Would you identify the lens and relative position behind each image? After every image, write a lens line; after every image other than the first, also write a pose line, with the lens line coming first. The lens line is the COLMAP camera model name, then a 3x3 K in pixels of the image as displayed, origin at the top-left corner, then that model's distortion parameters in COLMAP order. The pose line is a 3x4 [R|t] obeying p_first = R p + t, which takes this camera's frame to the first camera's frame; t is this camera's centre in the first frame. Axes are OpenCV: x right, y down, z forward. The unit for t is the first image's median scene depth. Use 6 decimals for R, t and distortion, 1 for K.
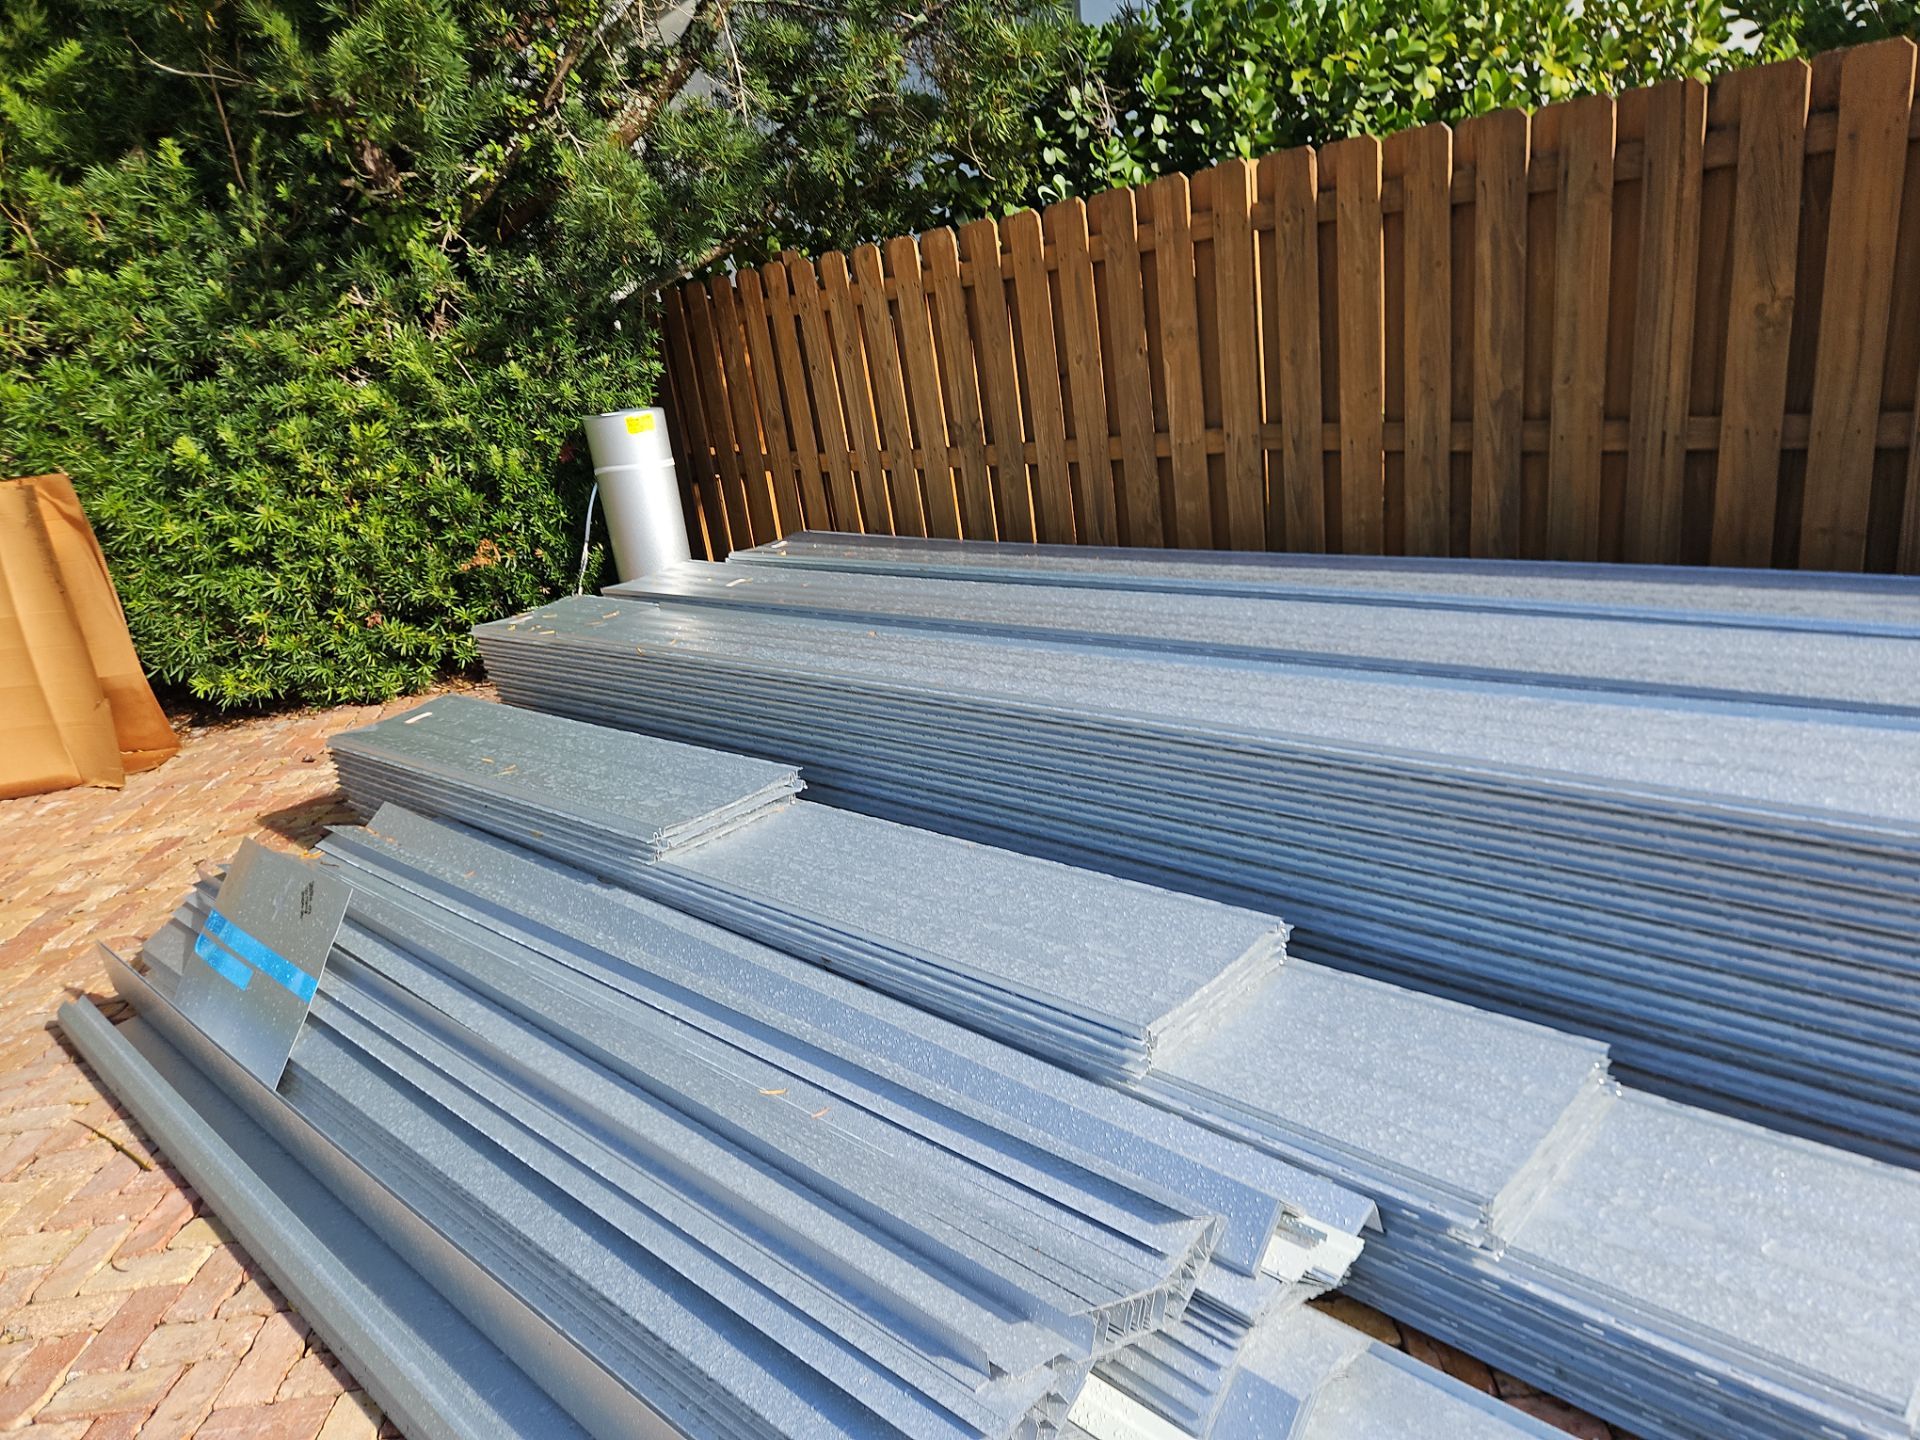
lens RADIAL K [[1326.7, 0, 970.1], [0, 1326.7, 739.0], [0, 0, 1]] dist [0.065739, -0.051698]
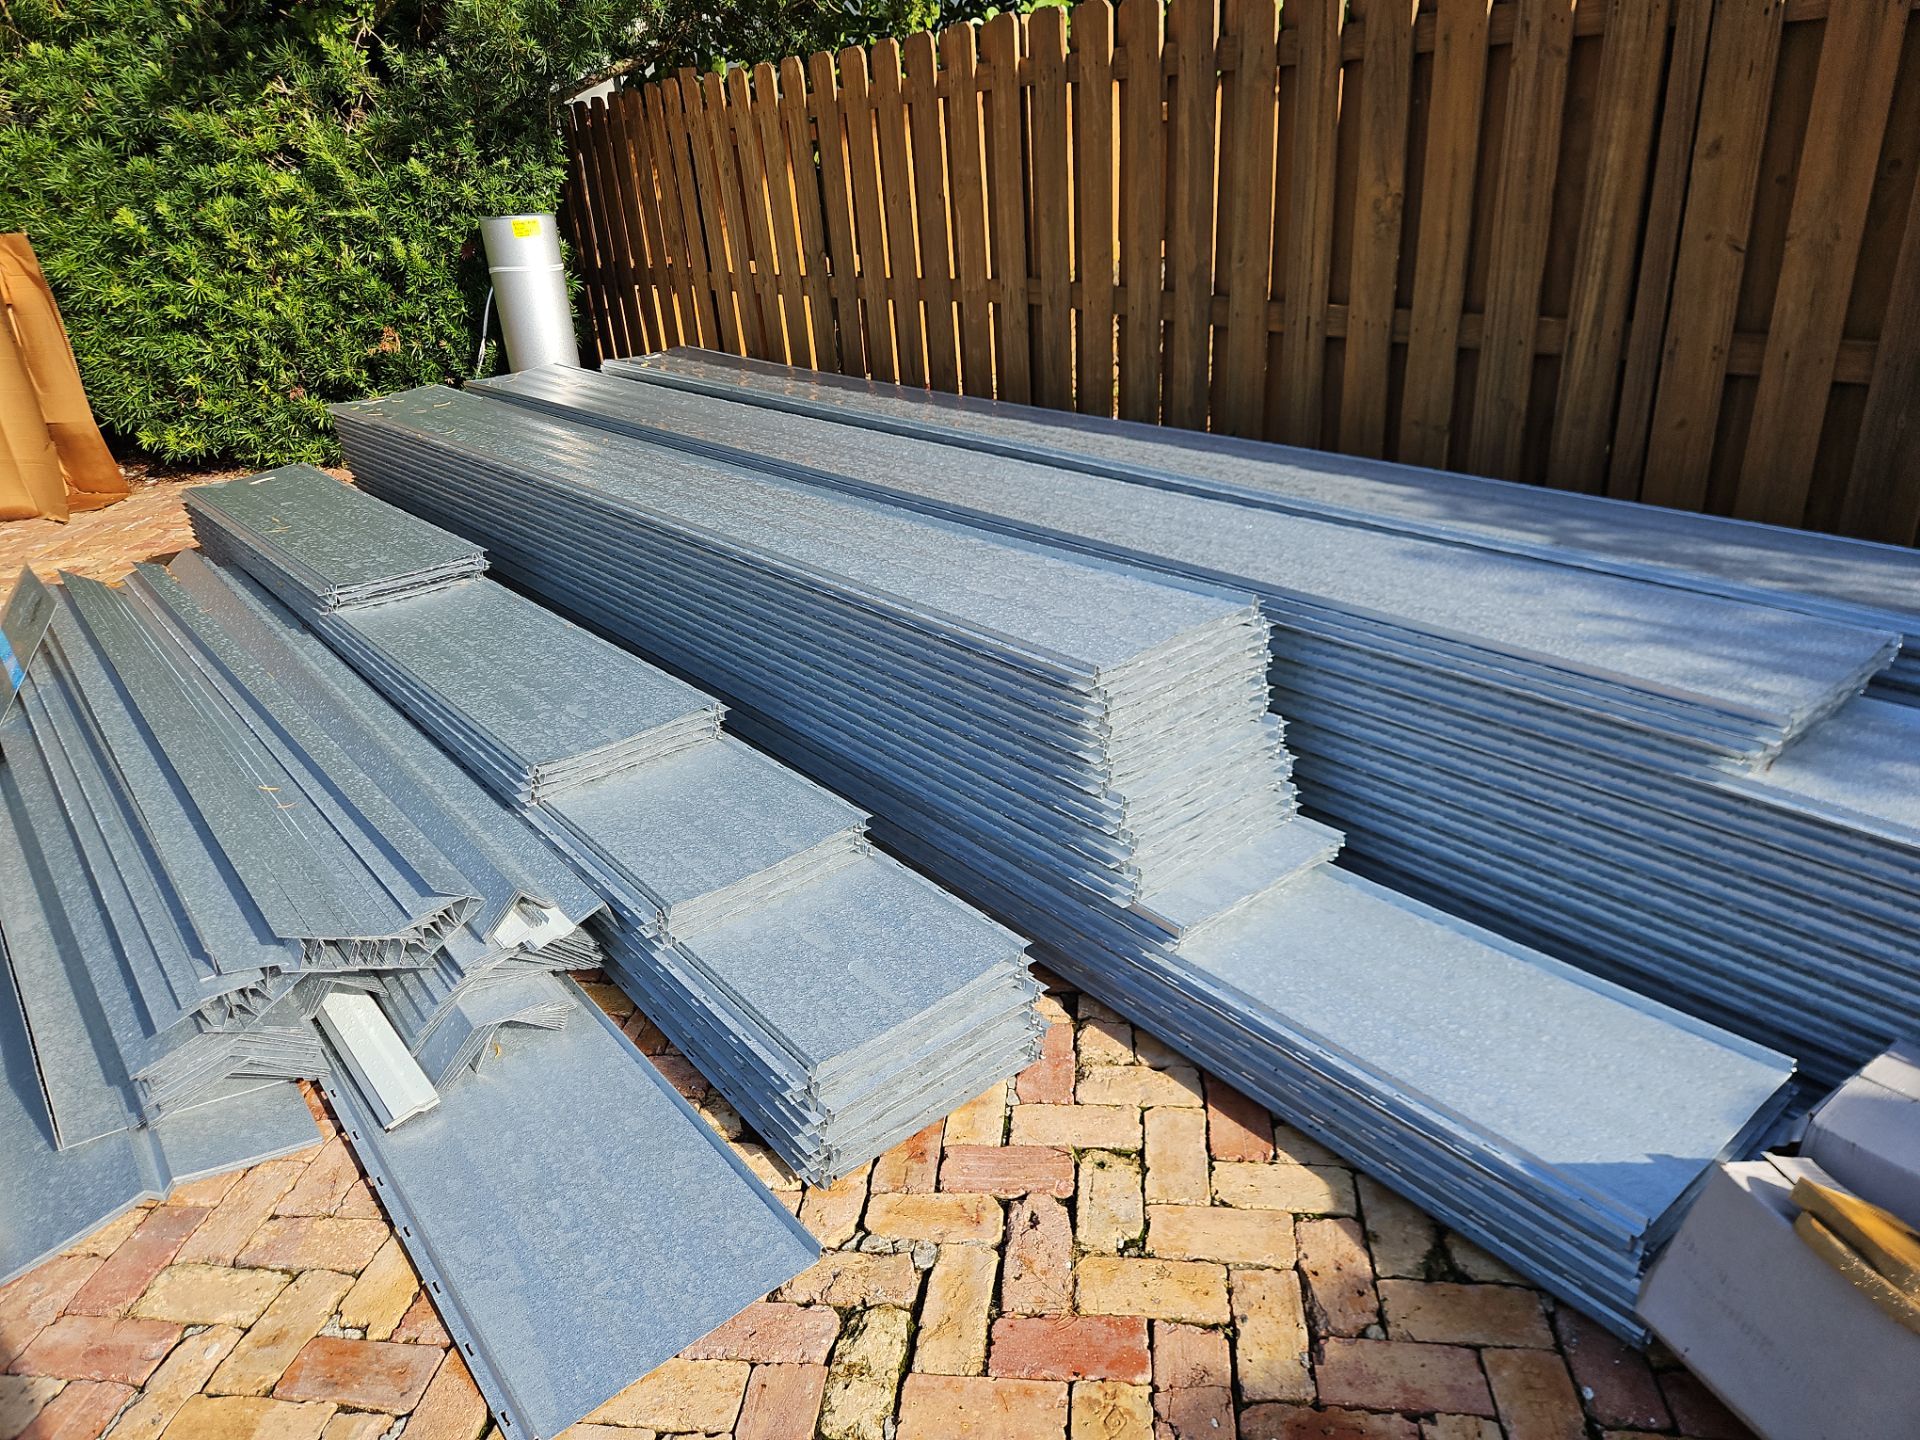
lens RADIAL K [[1326.7, 0, 949.0], [0, 1326.7, 720.5], [0, 0, 1]] dist [0.065739, -0.051698]
pose [[0.989655, 0.111736, -0.089986, 0.225283], [-0.101542, 0.988636, 0.110854, -0.000430], [0.101350, -0.100570, 0.989754, -0.066971]]
